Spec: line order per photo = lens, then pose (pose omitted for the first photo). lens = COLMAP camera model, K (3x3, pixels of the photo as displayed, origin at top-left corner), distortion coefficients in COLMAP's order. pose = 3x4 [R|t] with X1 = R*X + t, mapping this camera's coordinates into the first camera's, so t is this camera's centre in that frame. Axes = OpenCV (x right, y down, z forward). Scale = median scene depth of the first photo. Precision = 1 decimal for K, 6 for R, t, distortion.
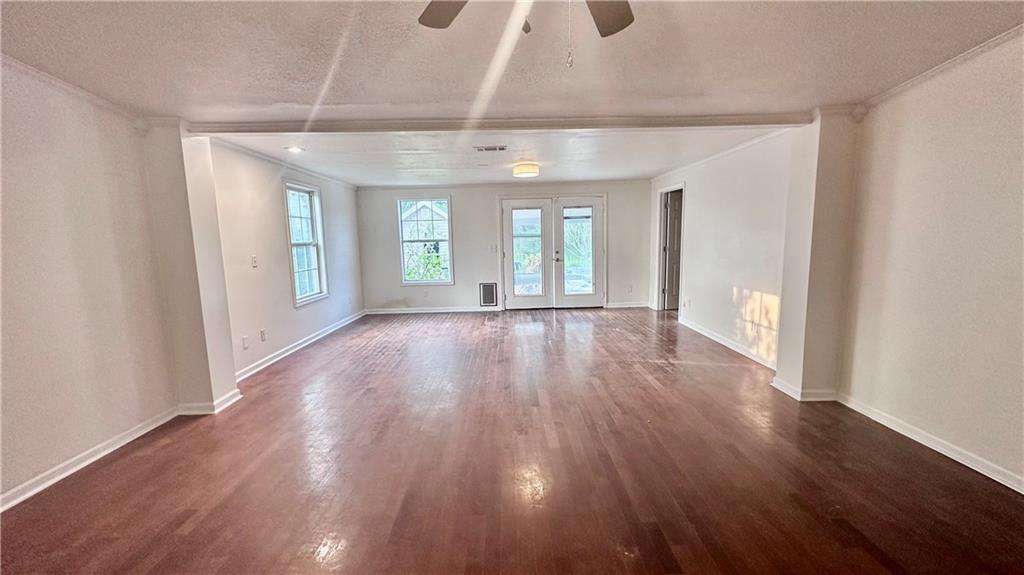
lens RADIAL K [[409.2, 0, 511.3], [0, 409.2, 288.4], [0, 0, 1]] dist [0.002337, 0.000307]
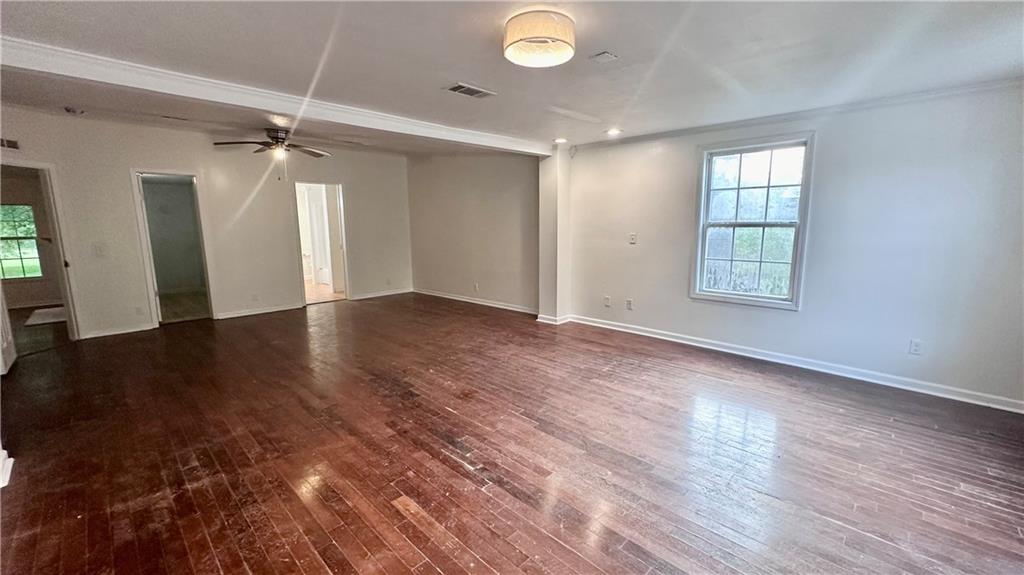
lens RADIAL K [[409.2, 0, 510.2], [0, 409.2, 287.4], [0, 0, 1]] dist [0.002337, 0.000307]
pose [[-0.704355, 0.138313, -0.696242, 0.413388], [-0.067739, 0.963261, 0.259886, -0.206698], [0.706608, 0.230215, -0.669109, 1.549340]]
